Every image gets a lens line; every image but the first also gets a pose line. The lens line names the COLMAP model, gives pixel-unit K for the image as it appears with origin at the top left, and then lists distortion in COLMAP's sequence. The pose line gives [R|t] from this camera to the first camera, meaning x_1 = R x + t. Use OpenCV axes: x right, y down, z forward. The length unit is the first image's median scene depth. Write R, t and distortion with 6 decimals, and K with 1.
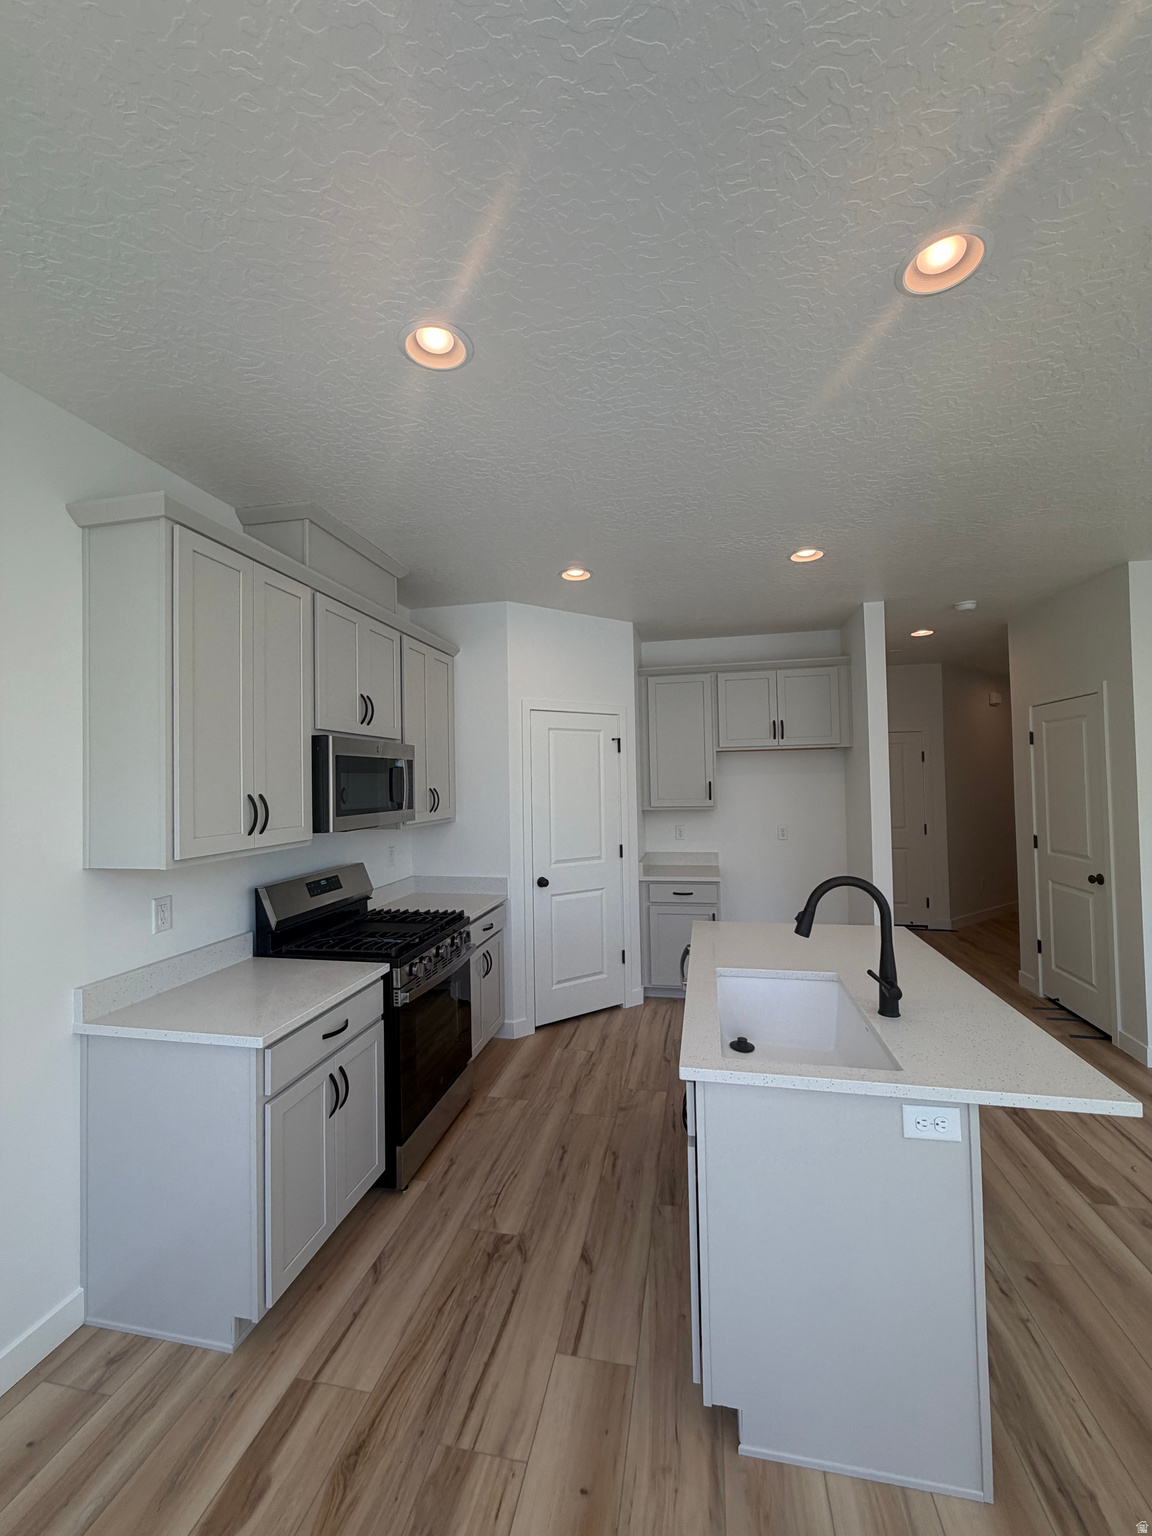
lens RADIAL K [[614.1, 0, 577.9], [0, 614.1, 767.5], [0, 0, 1]] dist [-0.000477, -0.000067]
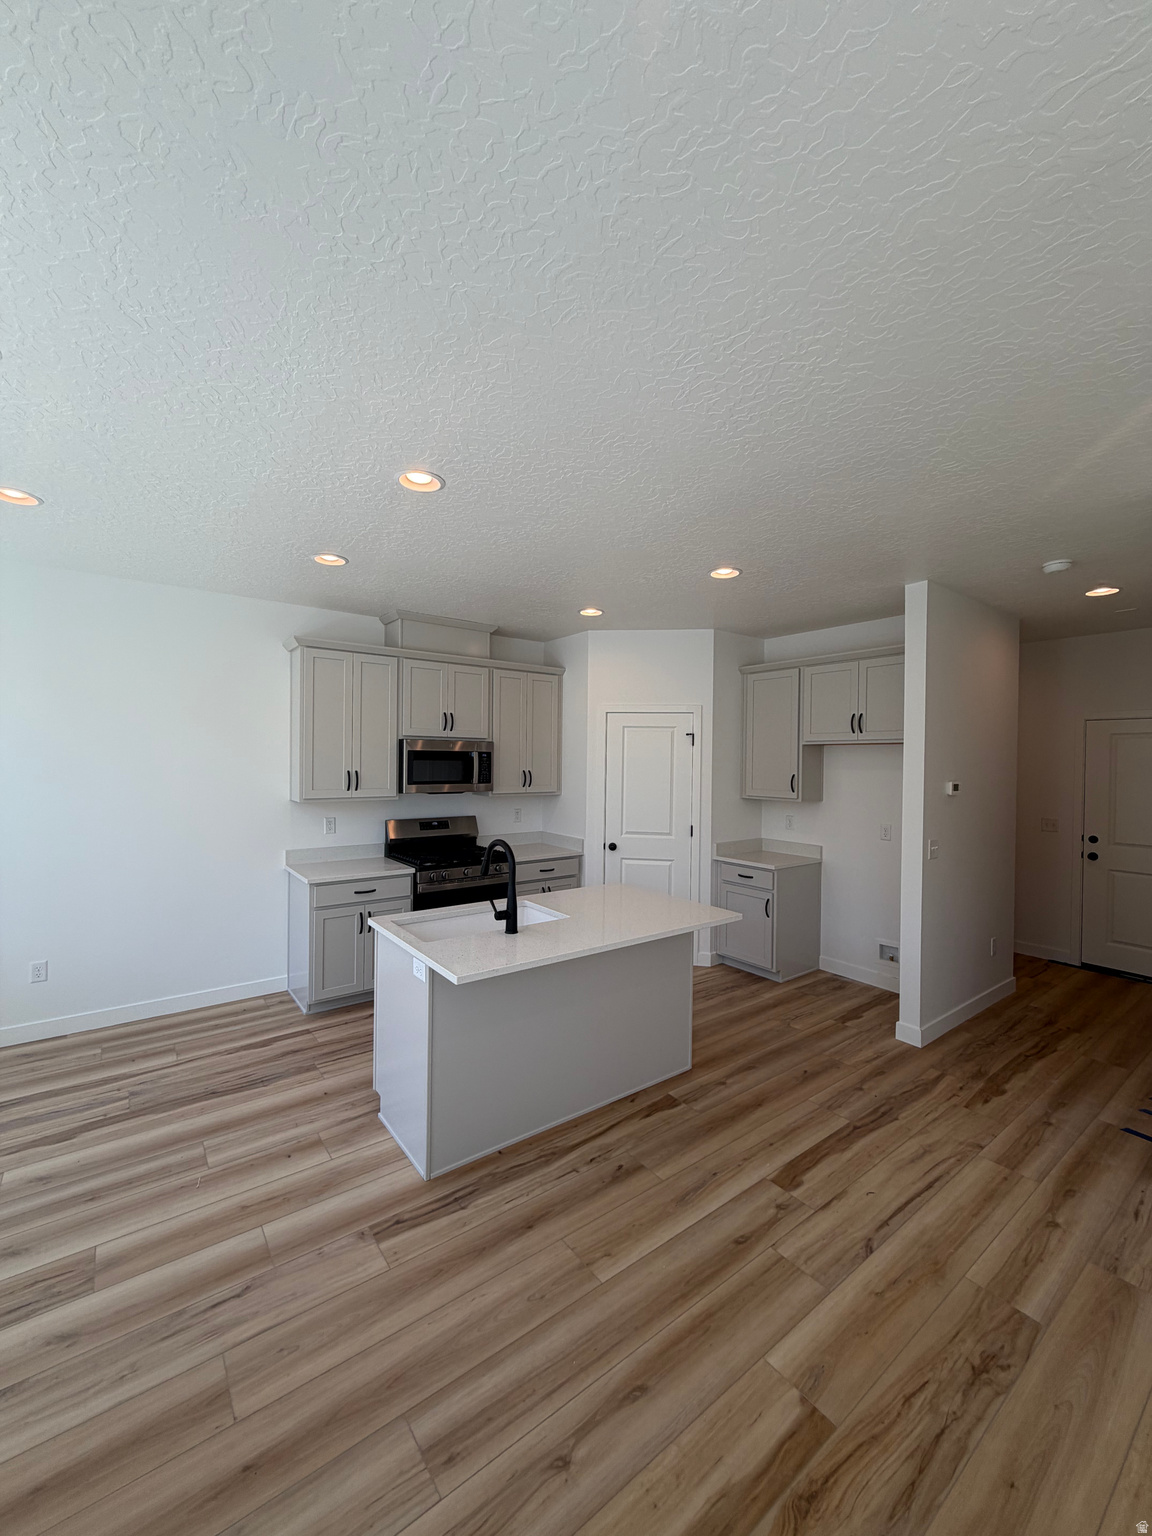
lens RADIAL K [[614.1, 0, 576.5], [0, 614.1, 768.6], [0, 0, 1]] dist [-0.000477, -0.000067]
pose [[0.748754, 0.037578, -0.661782, 0.873896], [-0.011173, 0.998965, 0.044083, -0.039161], [0.662754, -0.025613, 0.748399, -0.010262]]
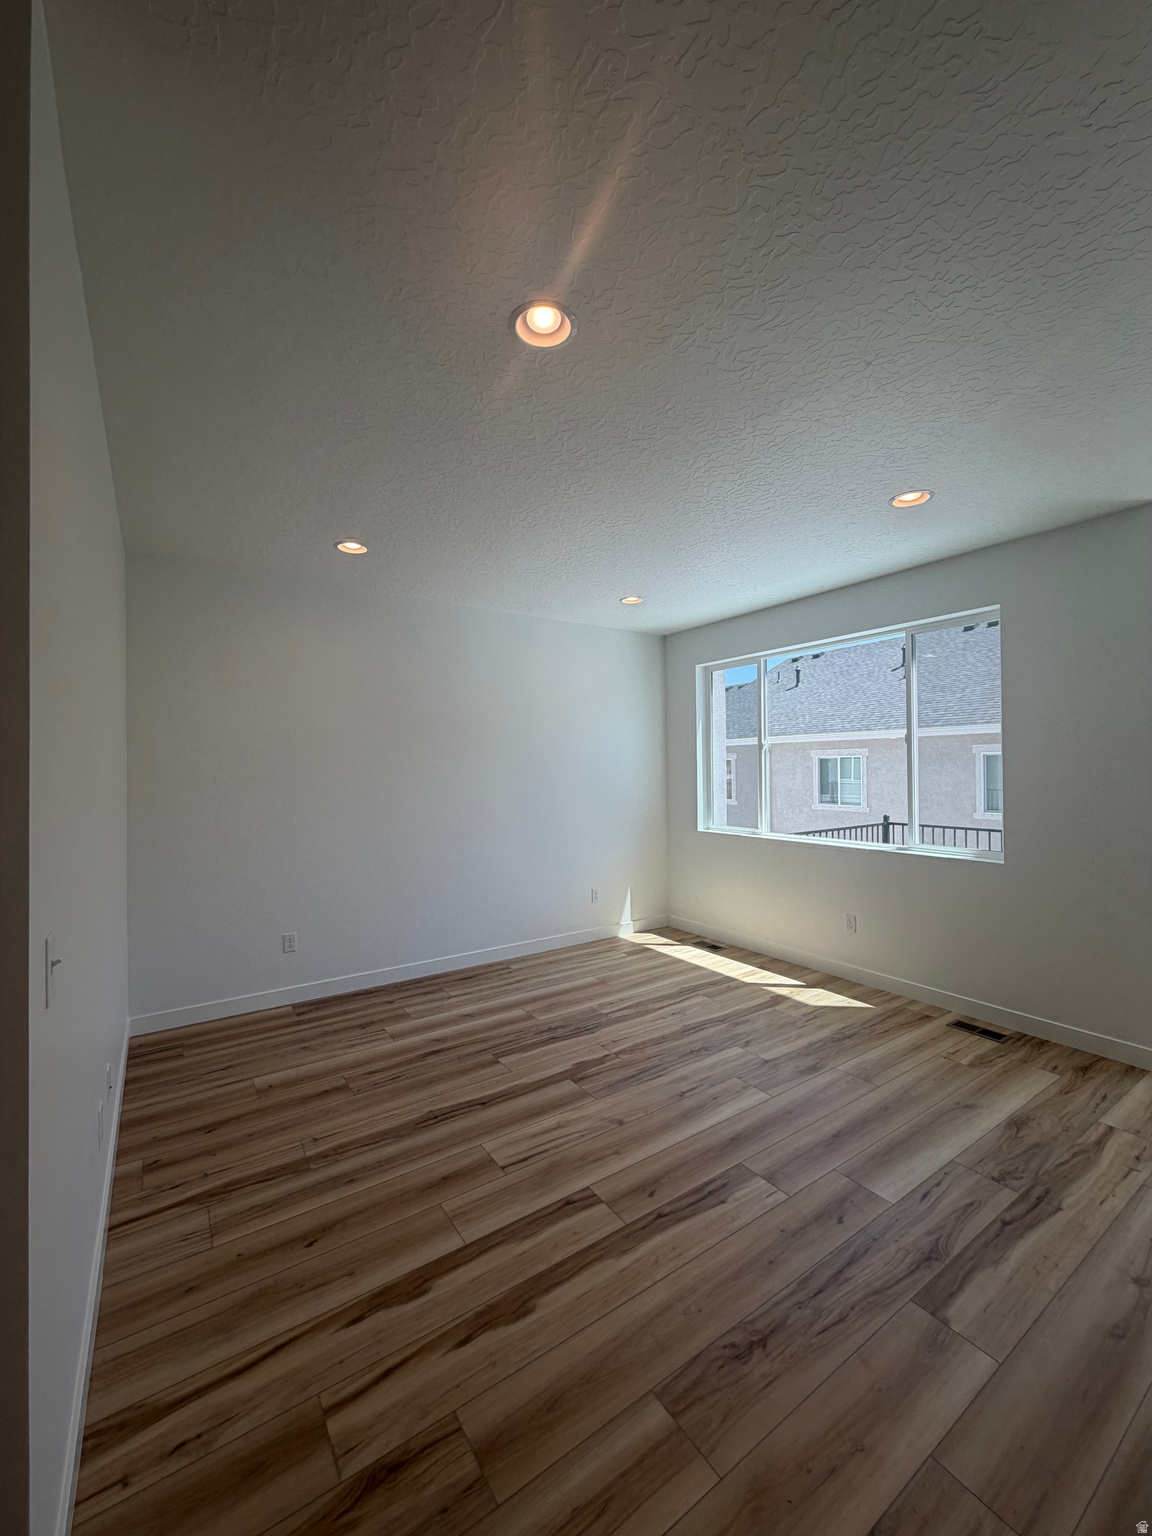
lens RADIAL K [[614.1, 0, 580.7], [0, 614.1, 763.0], [0, 0, 1]] dist [-0.000477, -0.000067]
pose [[-0.715336, 0.021919, 0.698436, 0.558679], [0.003782, 0.999615, -0.027498, 0.037825], [-0.698770, -0.017029, -0.715144, 1.034611]]
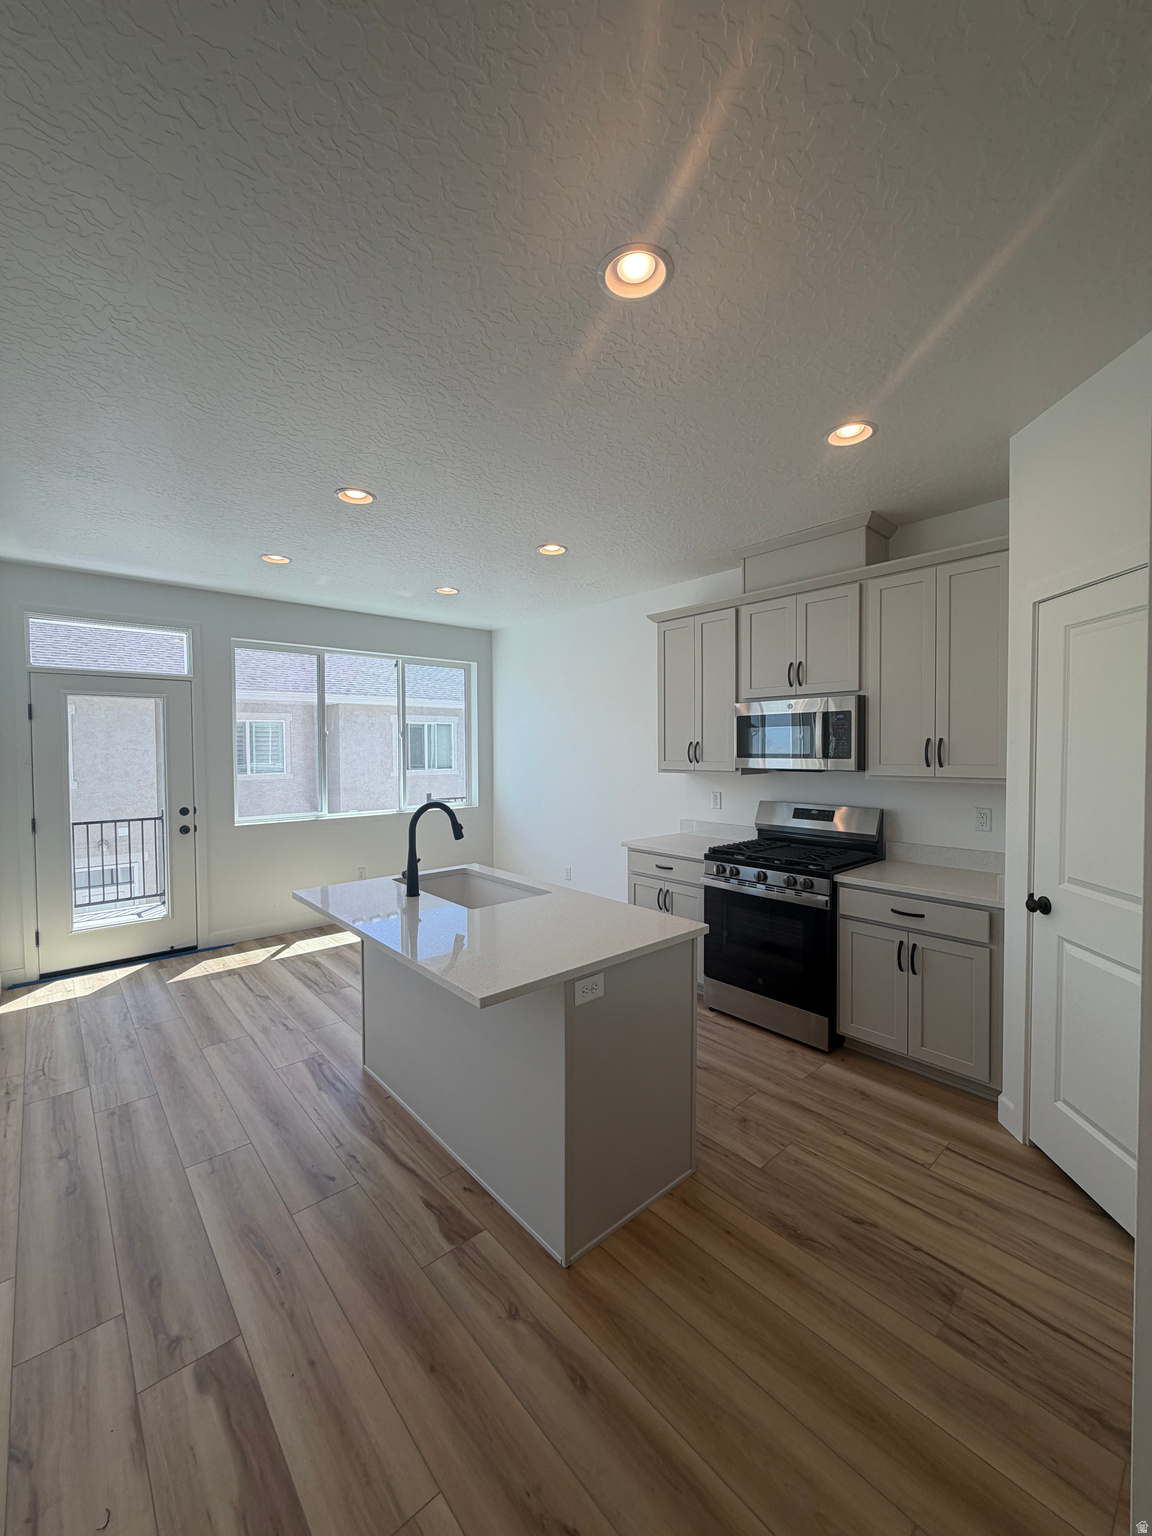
lens RADIAL K [[614.1, 0, 575.8], [0, 614.1, 763.7], [0, 0, 1]] dist [-0.000477, -0.000067]
pose [[-0.605472, 0.041997, -0.794758, 0.777518], [0.034149, 0.999058, 0.026777, 0.030776], [0.795134, -0.010927, -0.606336, 1.199428]]
